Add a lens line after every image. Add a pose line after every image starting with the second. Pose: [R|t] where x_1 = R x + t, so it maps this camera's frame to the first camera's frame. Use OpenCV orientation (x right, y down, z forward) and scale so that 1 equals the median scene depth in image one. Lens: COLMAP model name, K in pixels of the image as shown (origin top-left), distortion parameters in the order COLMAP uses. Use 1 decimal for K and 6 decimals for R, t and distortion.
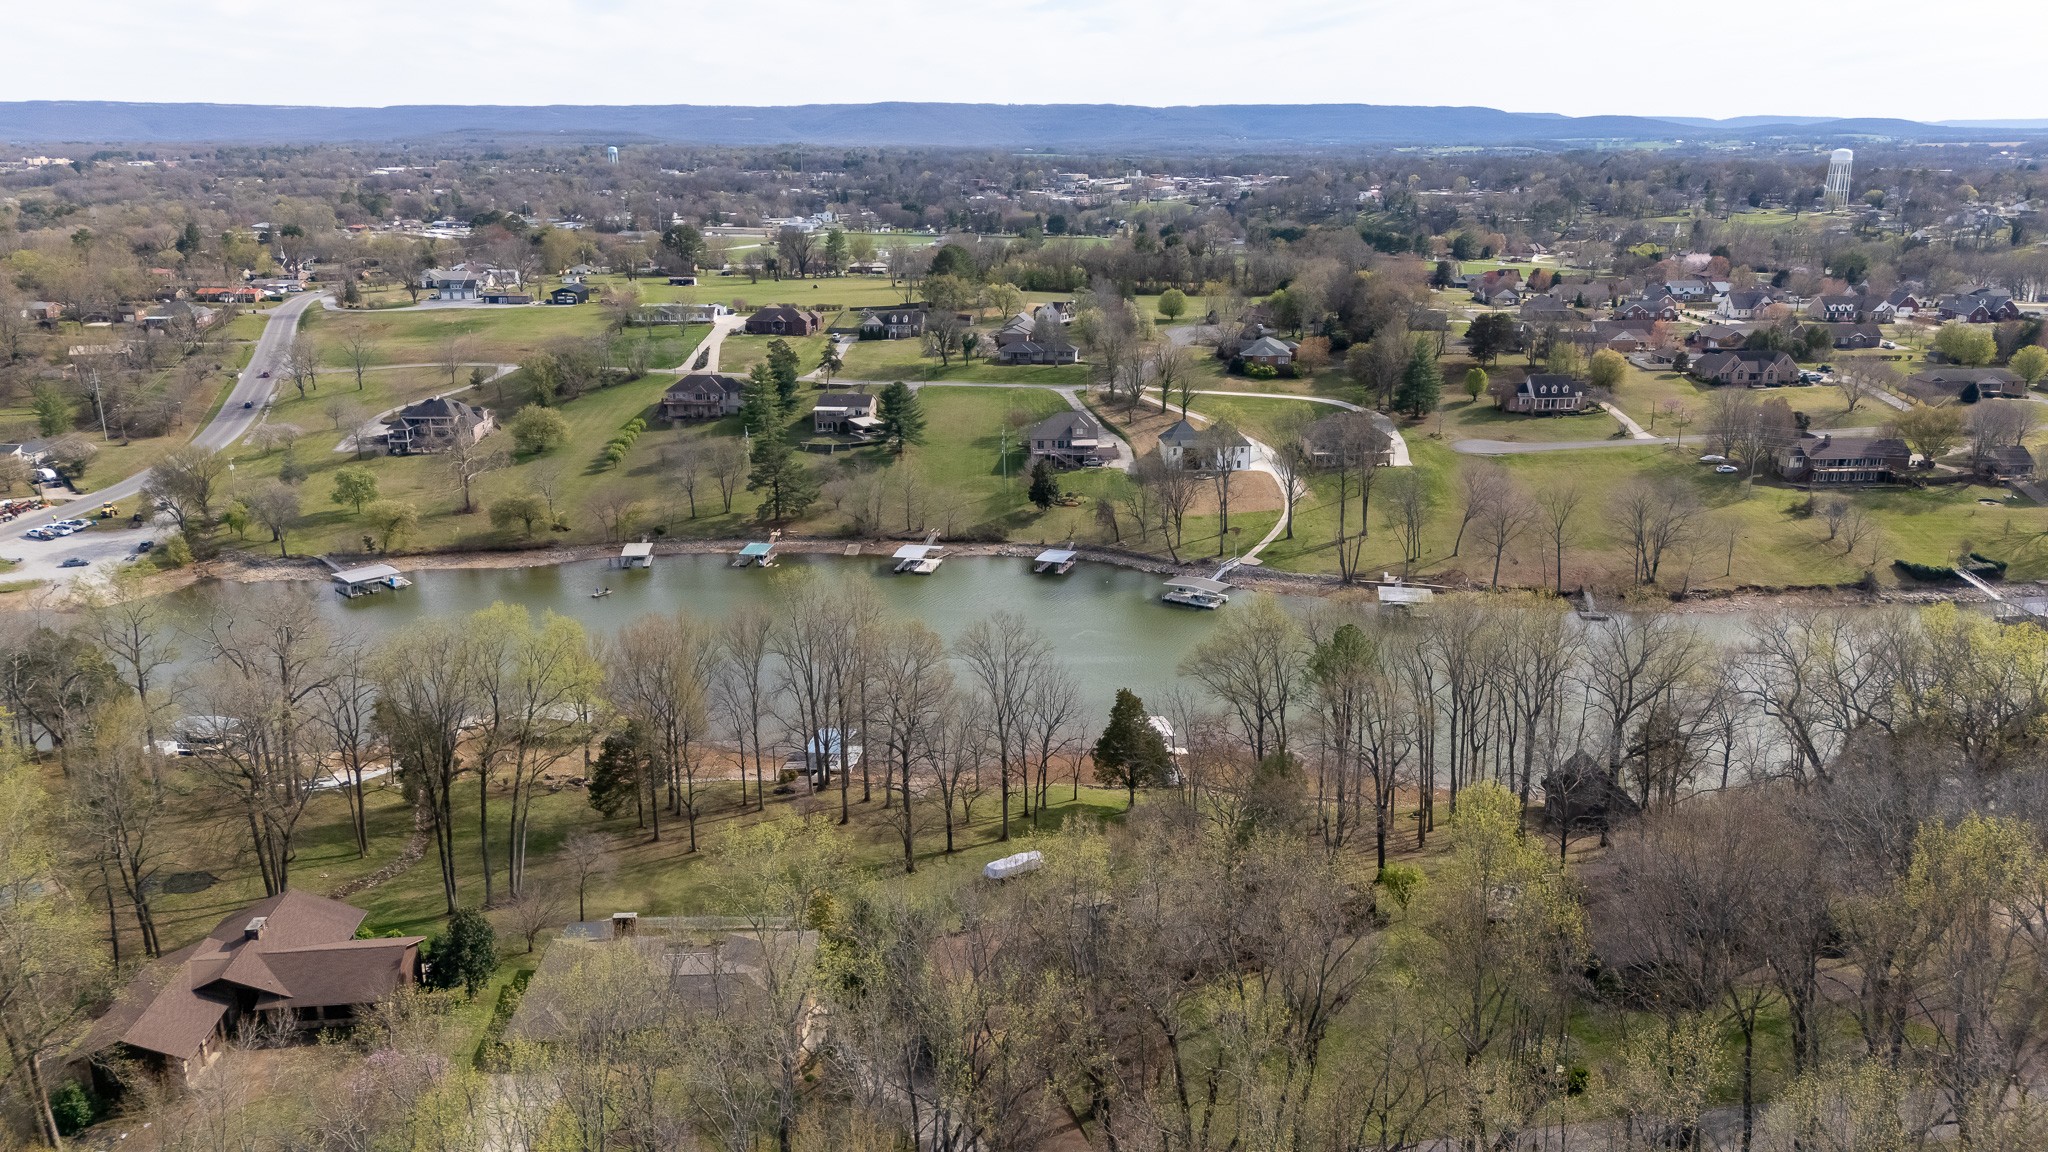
lens RADIAL K [[1490.0, 0, 1035.4], [0, 1490.0, 573.8], [0, 0, 1]] dist [0.090708, -0.098823]
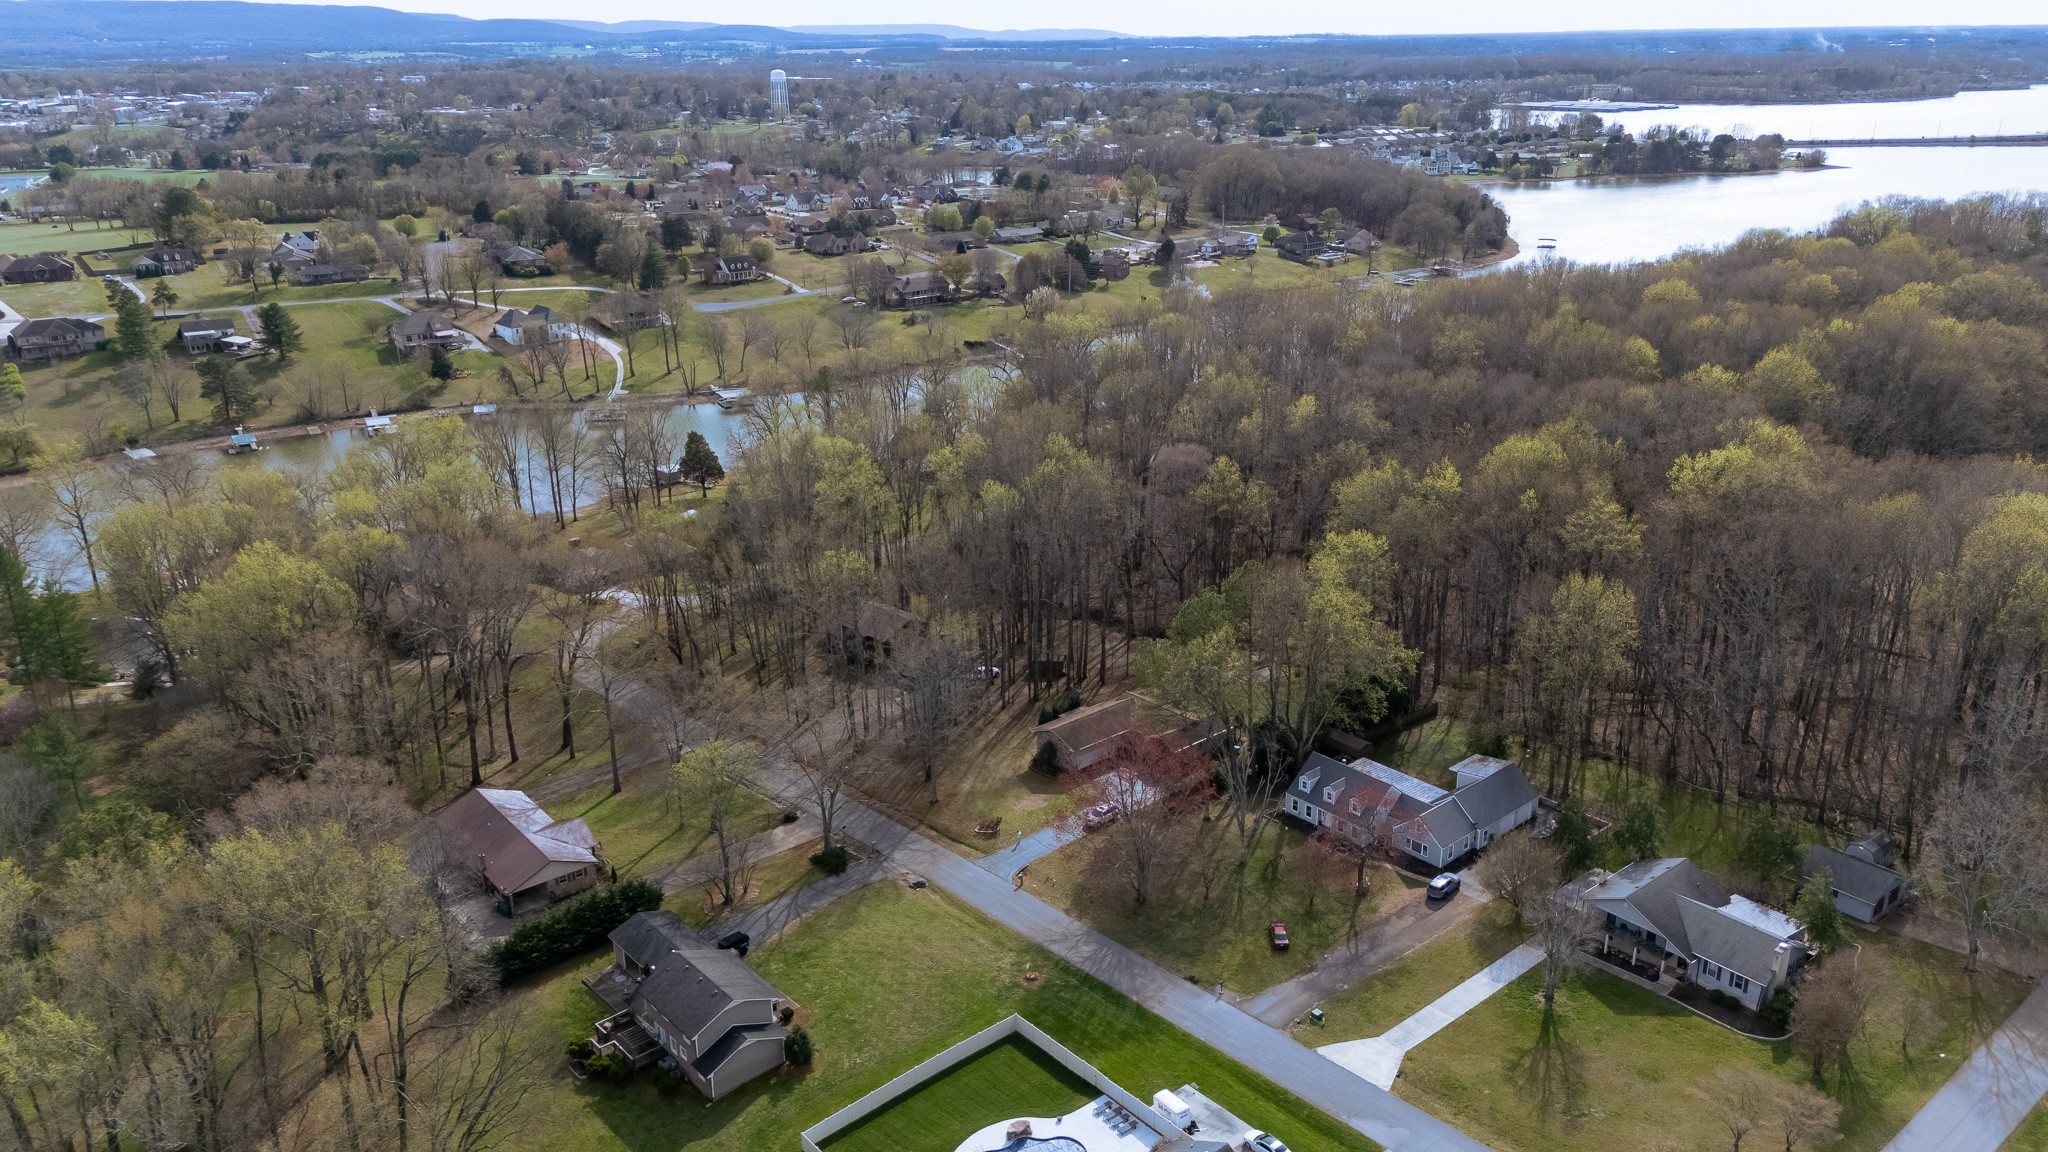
lens RADIAL K [[1490.0, 0, 1035.4], [0, 1490.0, 573.8], [0, 0, 1]] dist [0.090708, -0.098823]
pose [[0.784843, -0.213093, 0.581904, -0.349299], [0.178293, 0.976962, 0.117290, 0.052438], [-0.593492, 0.011695, 0.804755, -0.358724]]
